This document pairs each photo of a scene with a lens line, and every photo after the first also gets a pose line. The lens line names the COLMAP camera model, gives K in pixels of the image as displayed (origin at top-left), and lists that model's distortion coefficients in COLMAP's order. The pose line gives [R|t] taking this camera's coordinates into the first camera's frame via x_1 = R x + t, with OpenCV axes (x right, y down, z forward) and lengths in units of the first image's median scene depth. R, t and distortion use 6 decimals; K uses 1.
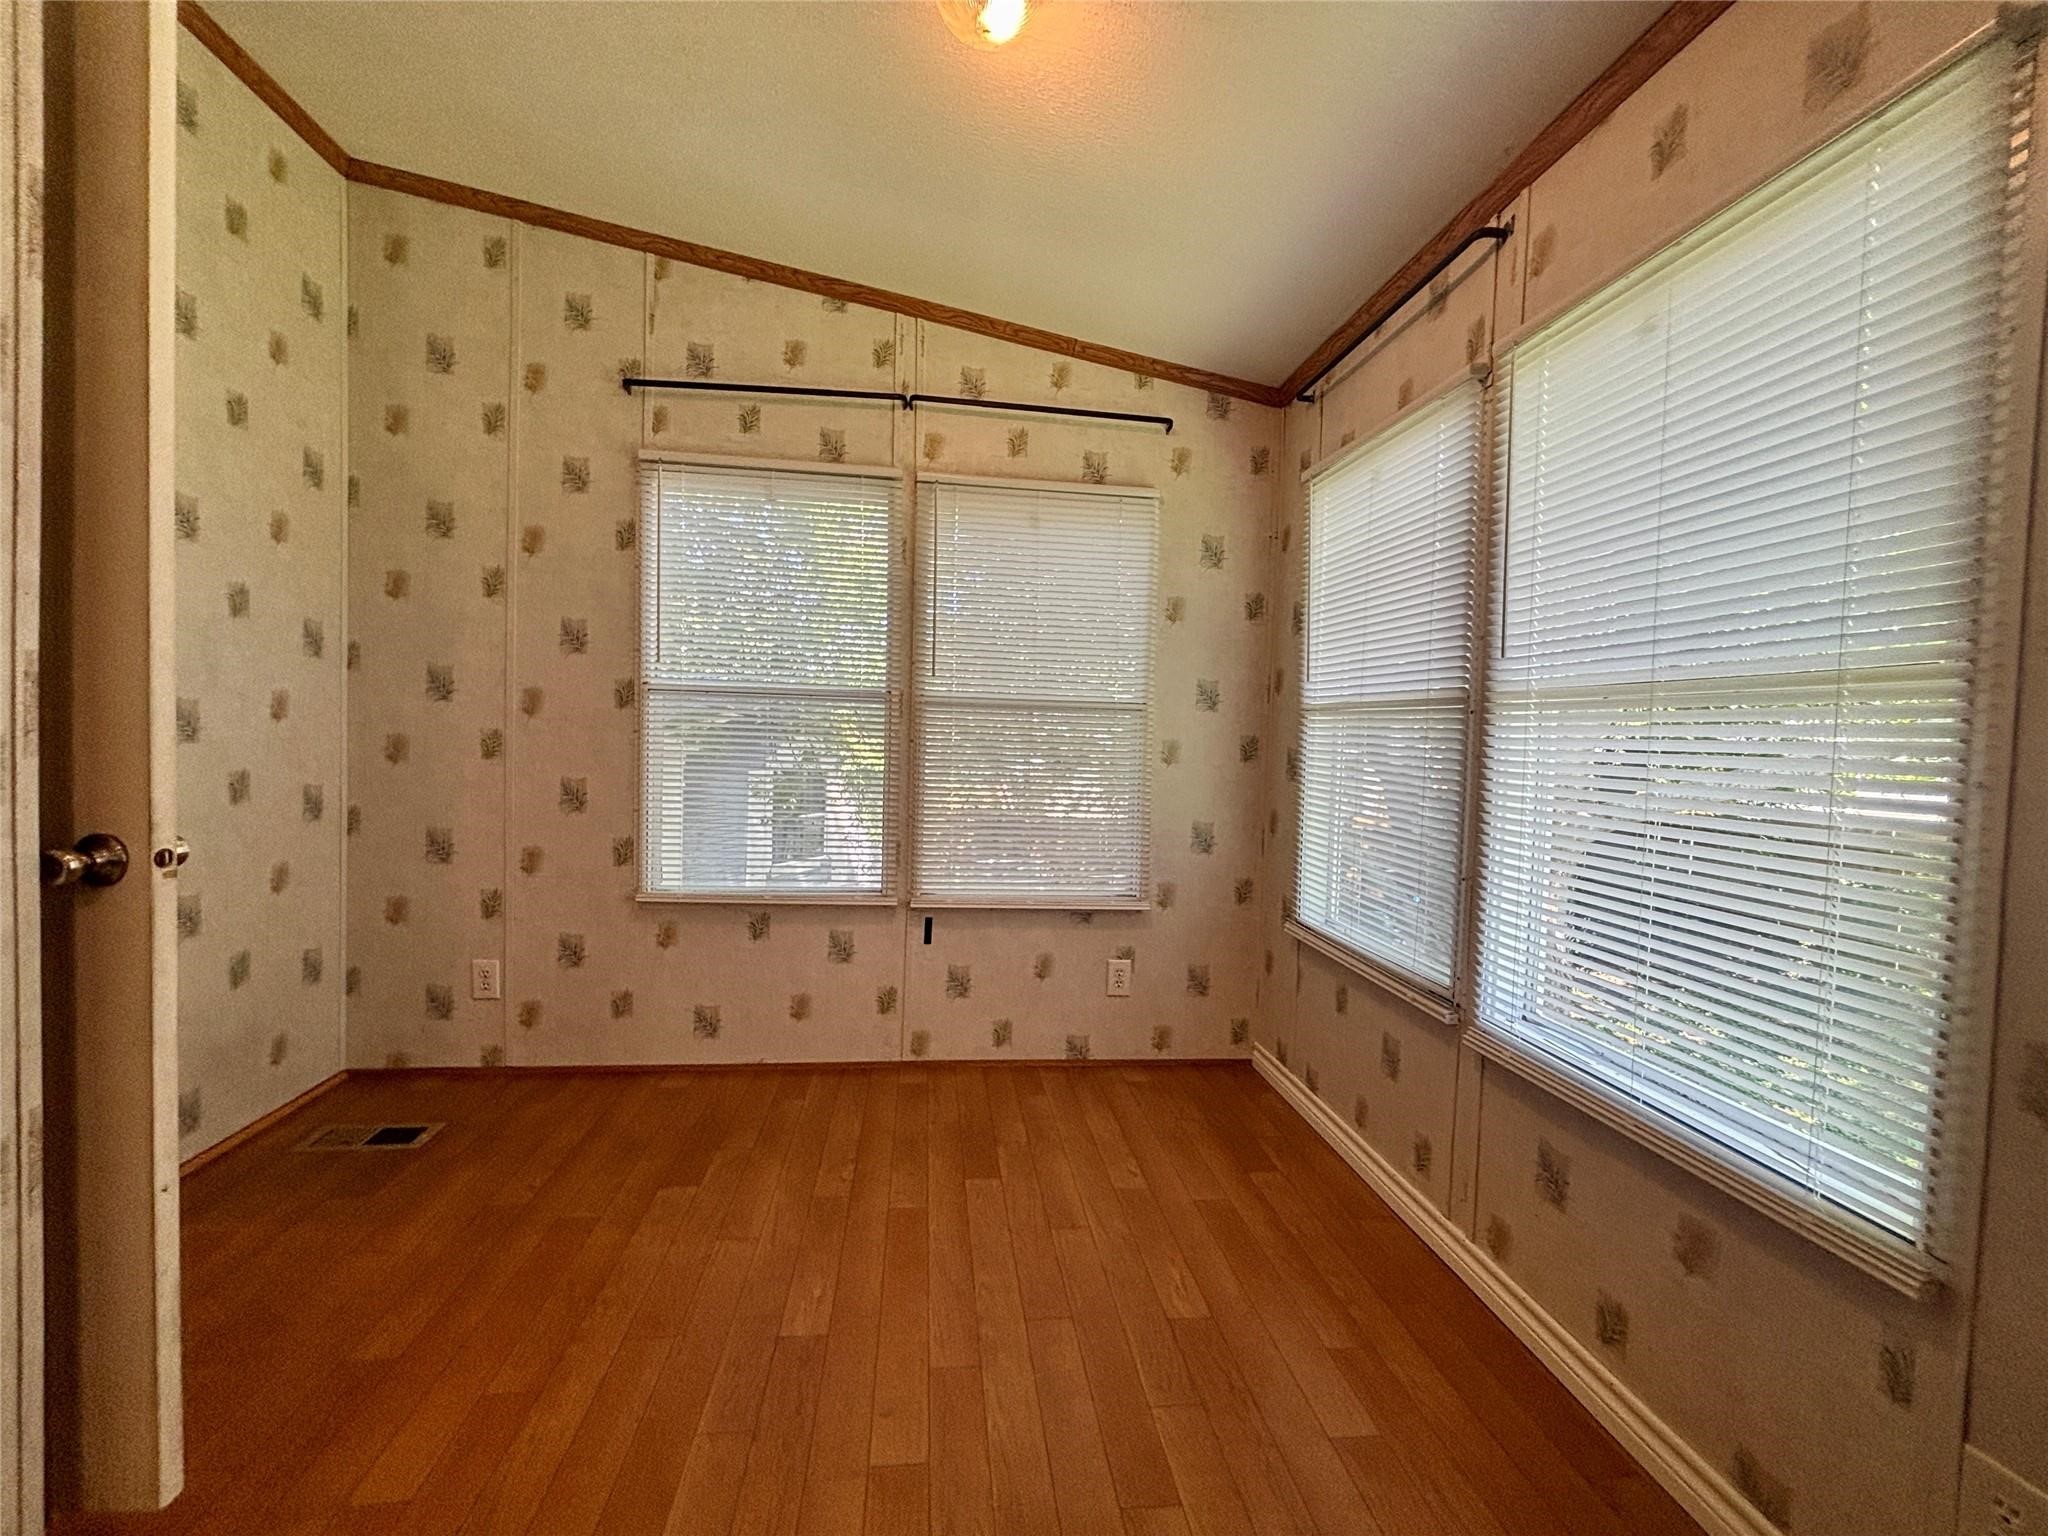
lens RADIAL K [[814.2, 0, 1012.2], [0, 814.2, 765.0], [0, 0, 1]] dist [0.016052, -0.000176]
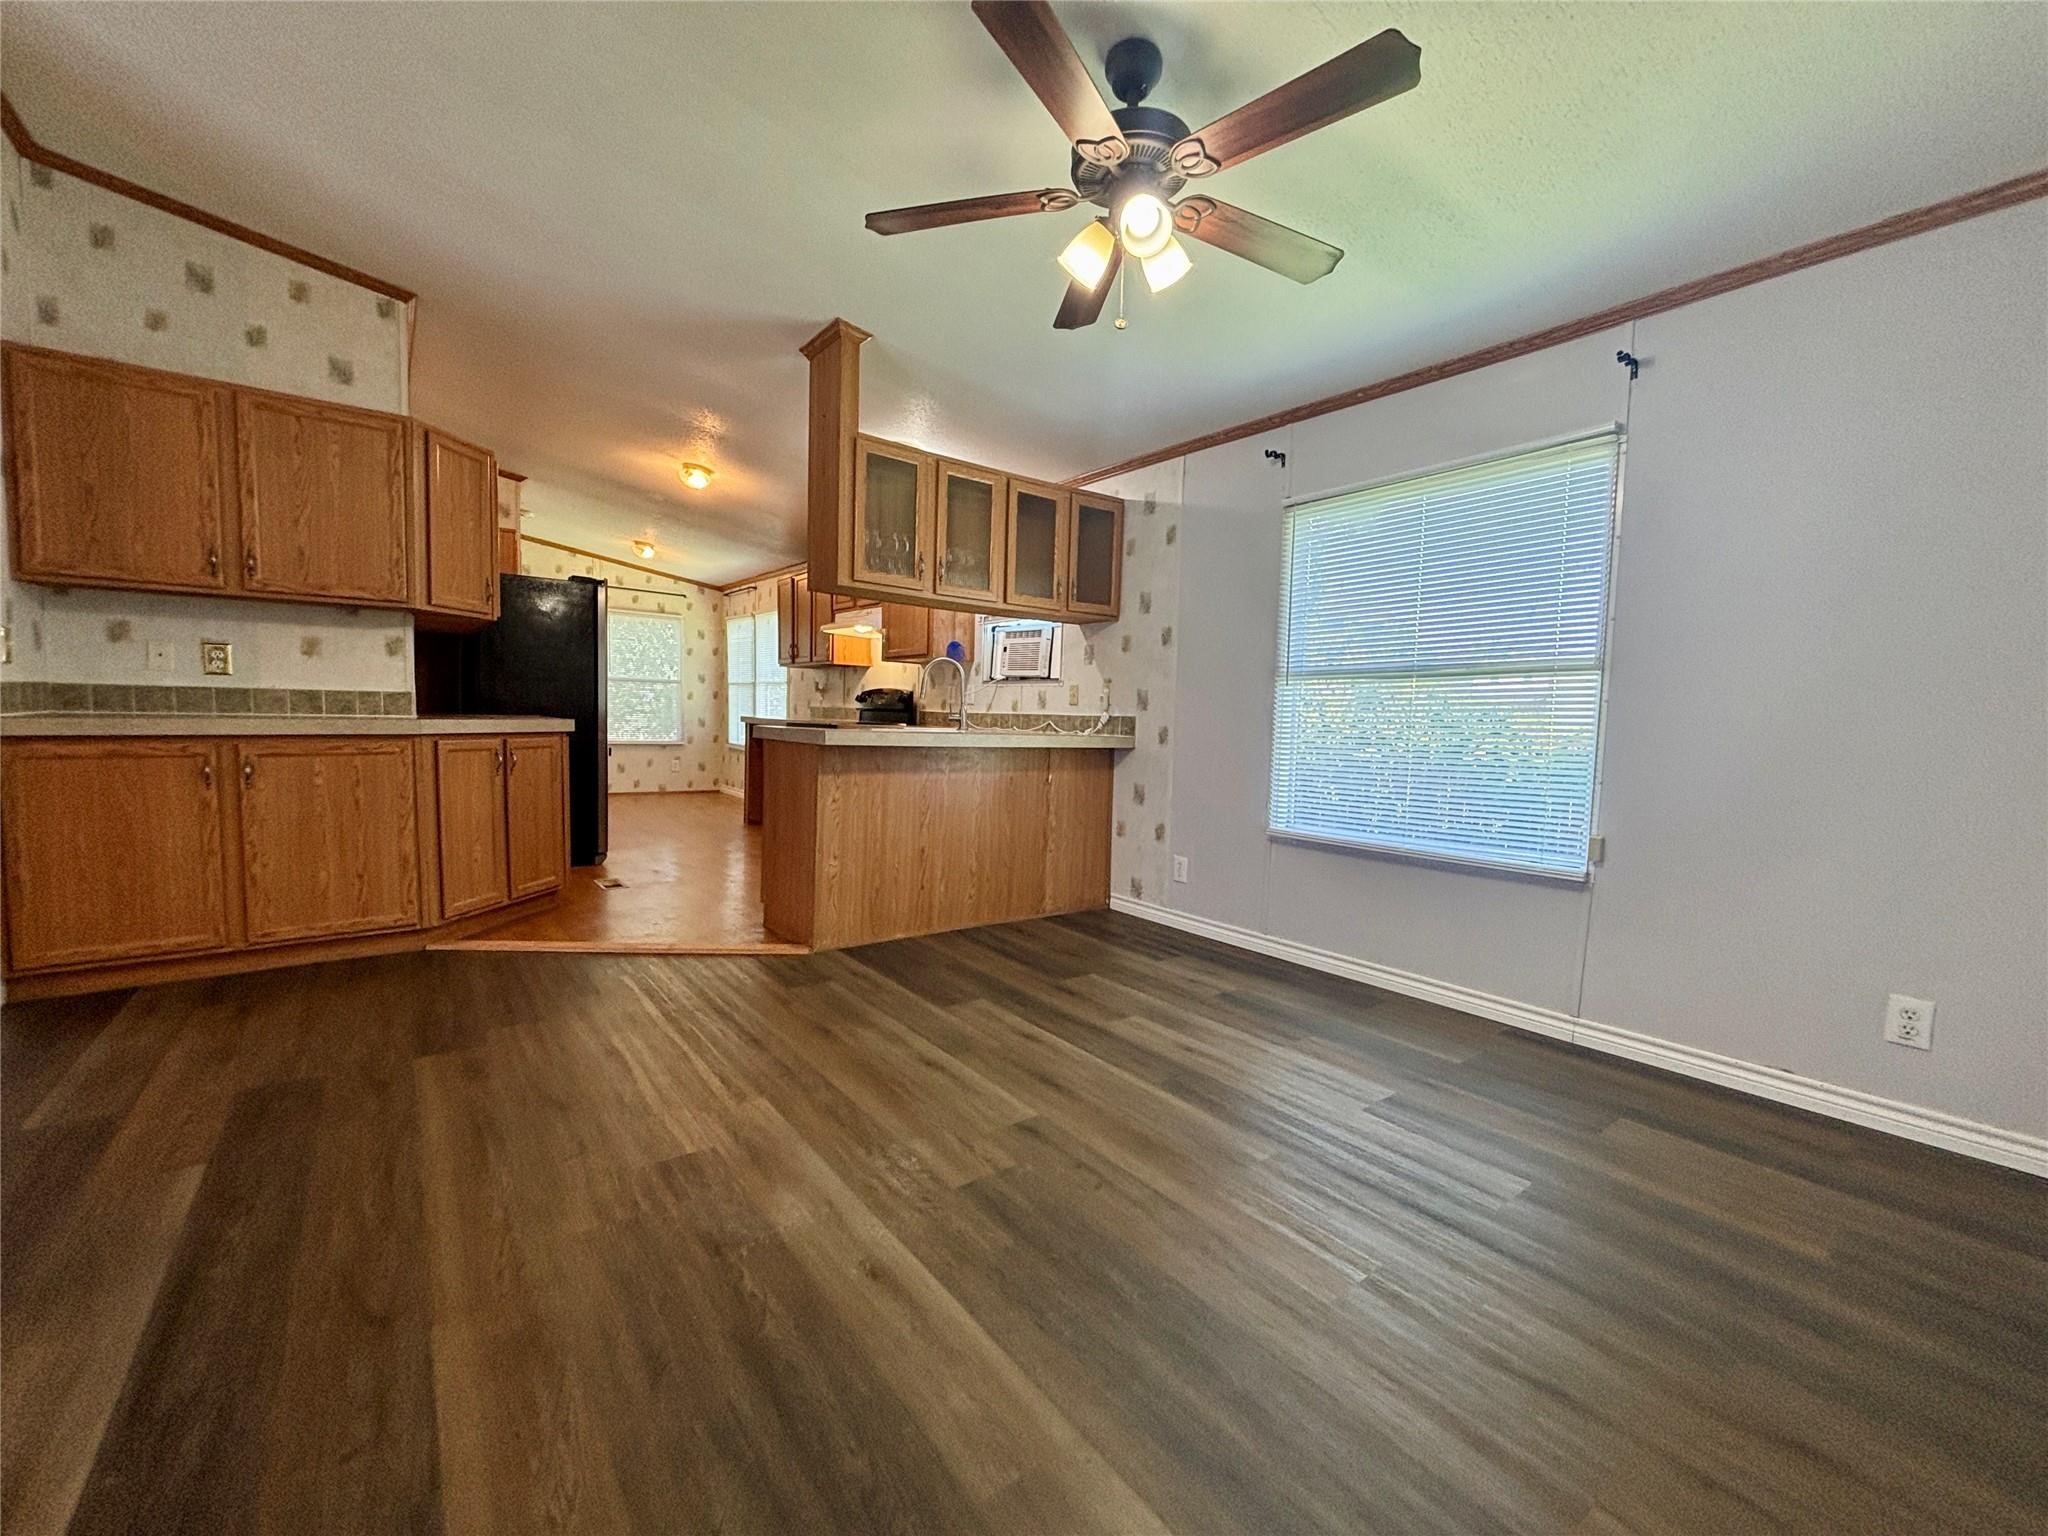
lens RADIAL K [[814.2, 0, 1012.2], [0, 814.2, 765.0], [0, 0, 1]] dist [0.016052, -0.000176]
pose [[0.863850, -0.038503, 0.502275, -0.349645], [0.017277, 0.998753, 0.046847, 0.133842], [-0.503452, -0.031792, 0.863438, -2.533484]]
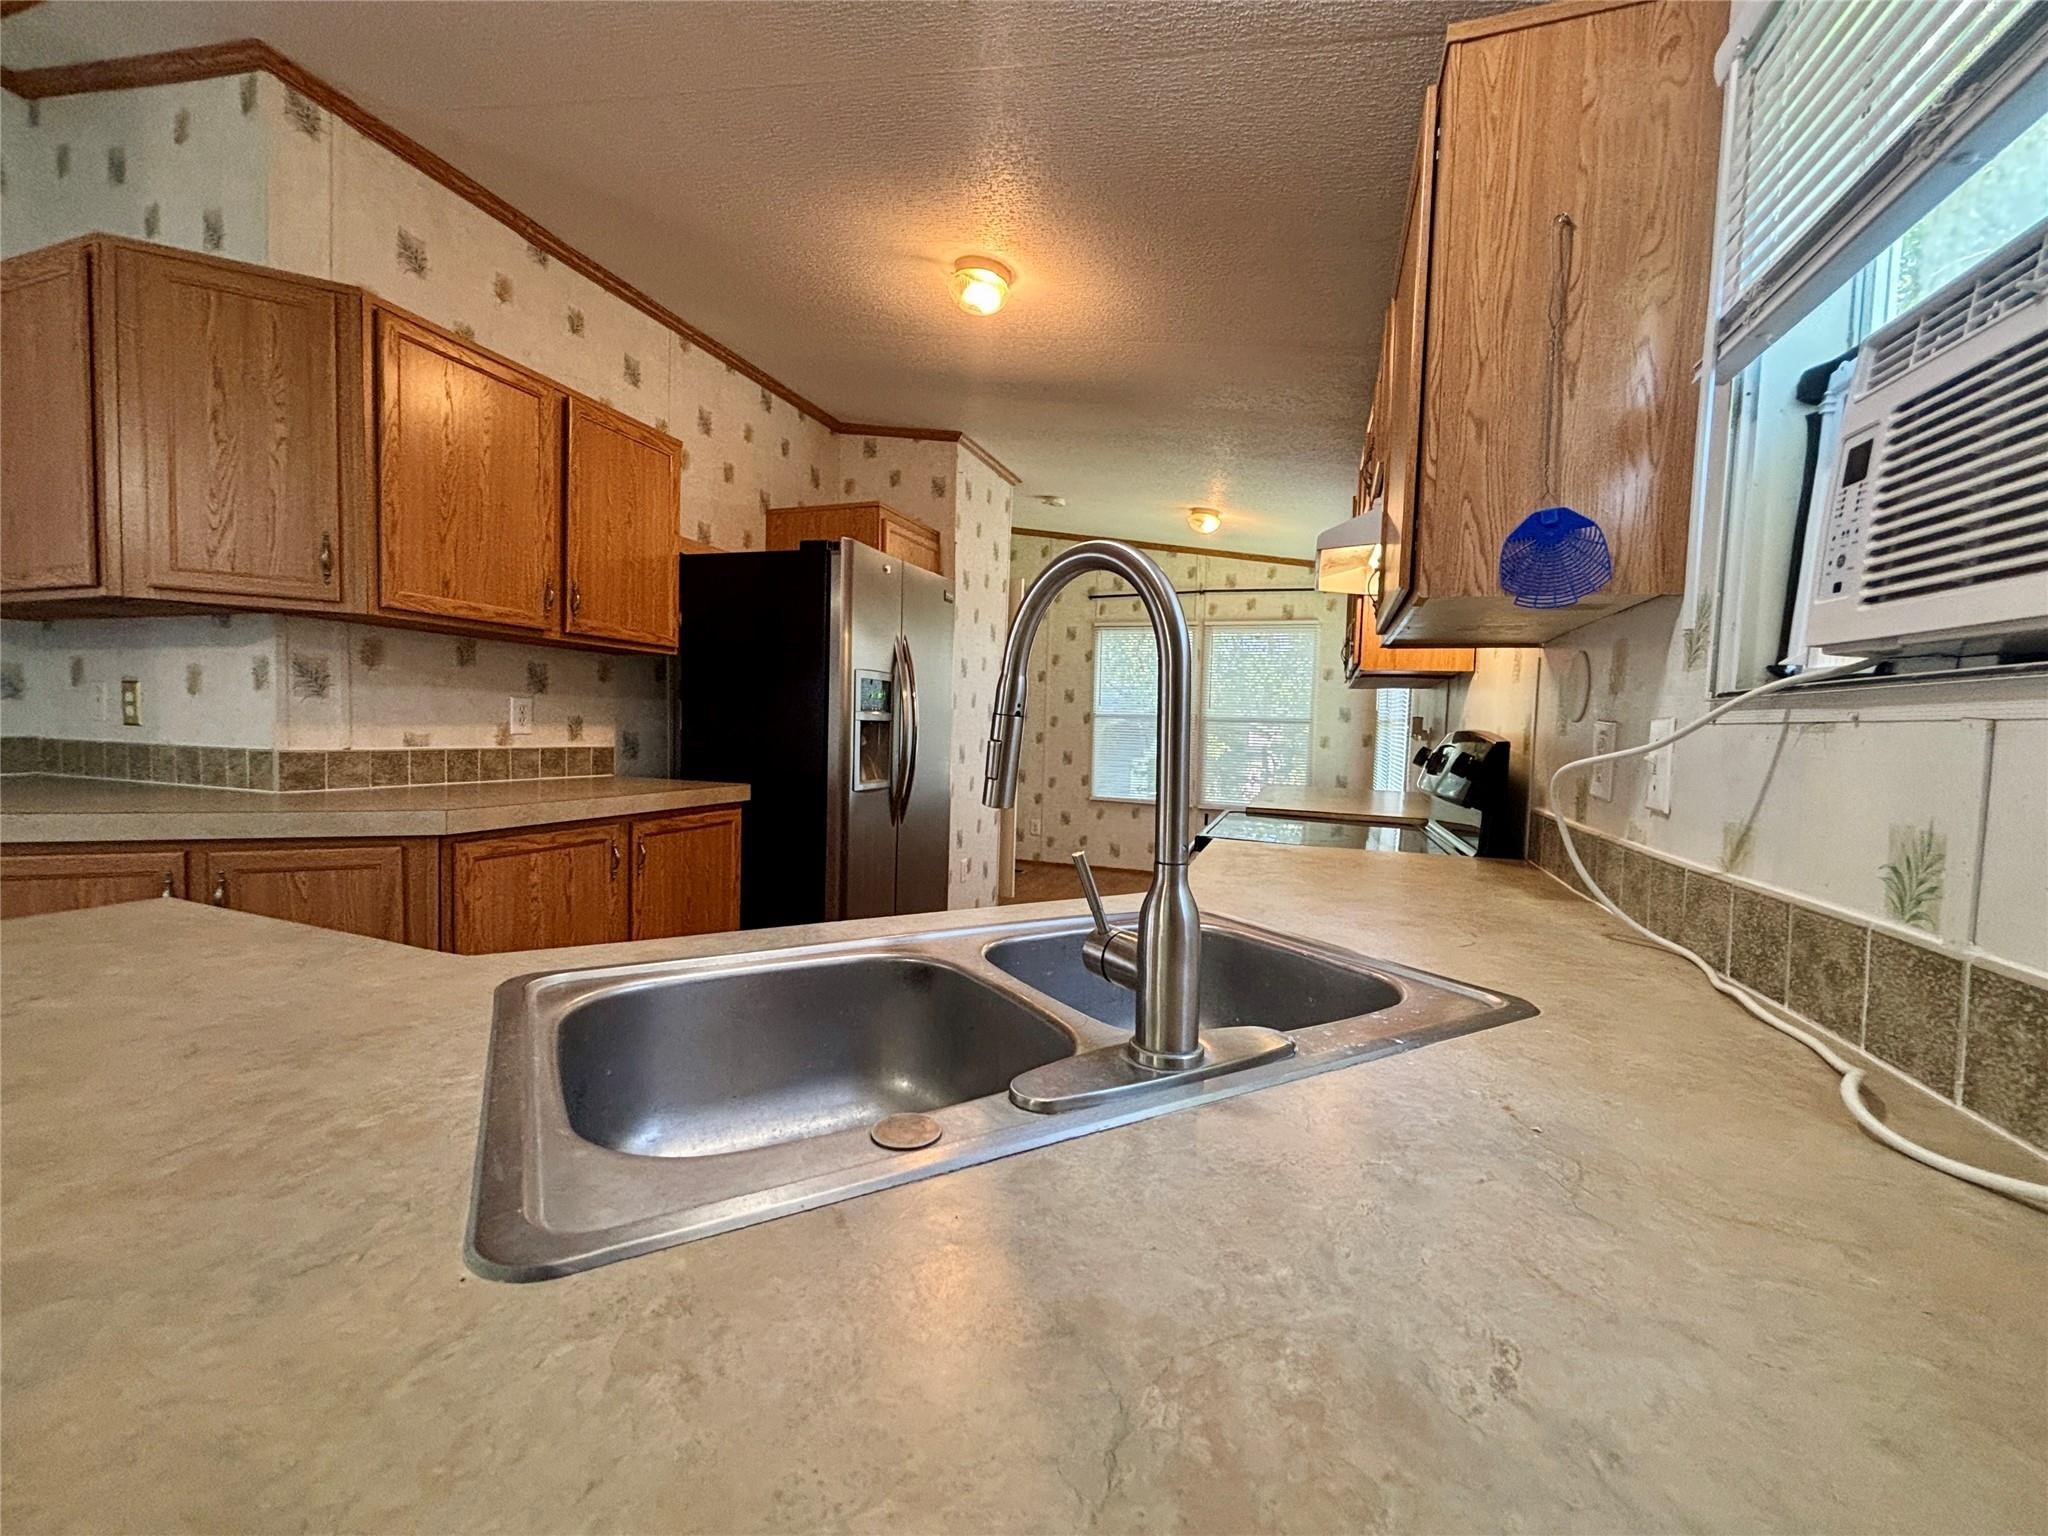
lens RADIAL K [[824.3, 0, 1020.2], [0, 824.3, 771.1], [0, 0, 1]] dist [0.001878, -0.000422]
pose [[0.899836, 0.021751, -0.435685, 0.431027], [-0.021320, 0.999755, 0.005879, 0.063338], [0.435707, 0.003998, 0.900080, -1.309096]]
